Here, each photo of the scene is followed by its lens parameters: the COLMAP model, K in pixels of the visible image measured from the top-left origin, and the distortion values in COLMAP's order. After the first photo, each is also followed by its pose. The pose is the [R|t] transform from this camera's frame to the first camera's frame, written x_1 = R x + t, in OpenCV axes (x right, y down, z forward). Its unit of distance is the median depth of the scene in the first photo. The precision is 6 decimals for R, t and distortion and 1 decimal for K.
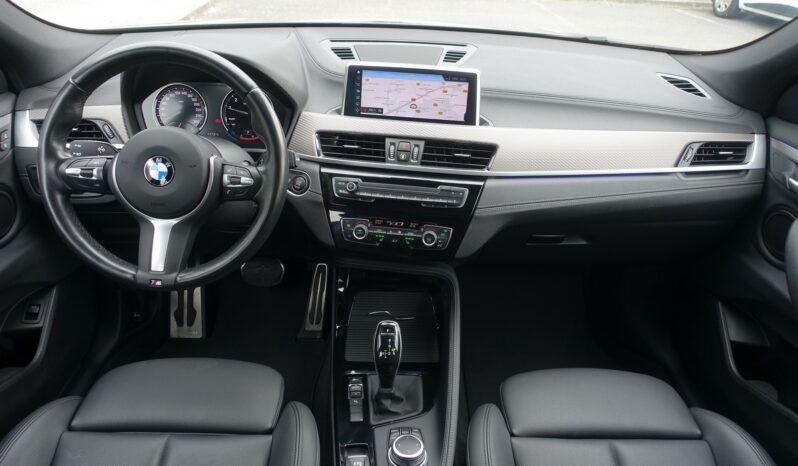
lens RADIAL K [[539.3, 0, 399.0], [0, 539.3, 233.0], [0, 0, 1]] dist [-0.007538, 0.002999]
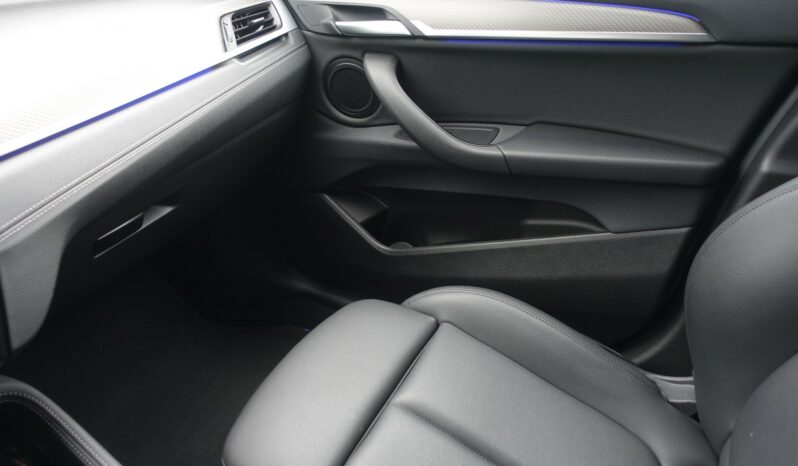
lens RADIAL K [[539.3, 0, 399.0], [0, 539.3, 233.0], [0, 0, 1]] dist [-0.007538, 0.002999]
pose [[0.480686, -0.509179, 0.713917, -0.014670], [0.471267, 0.836580, 0.279357, -0.012097], [-0.739492, 0.202163, 0.642092, 0.428680]]
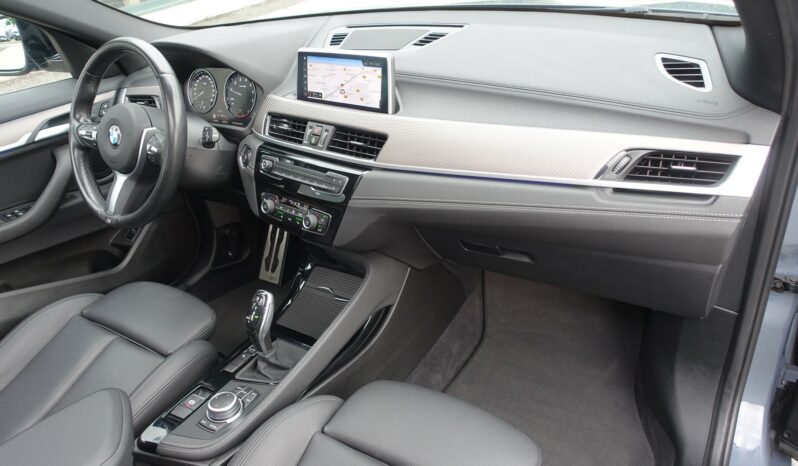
lens RADIAL K [[539.3, 0, 399.0], [0, 539.3, 233.0], [0, 0, 1]] dist [-0.007538, 0.002999]
pose [[0.828638, 0.161742, -0.535909, 0.726292], [-0.144980, 0.986692, 0.073620, -0.066312], [0.540684, 0.016692, 0.841060, 0.222980]]
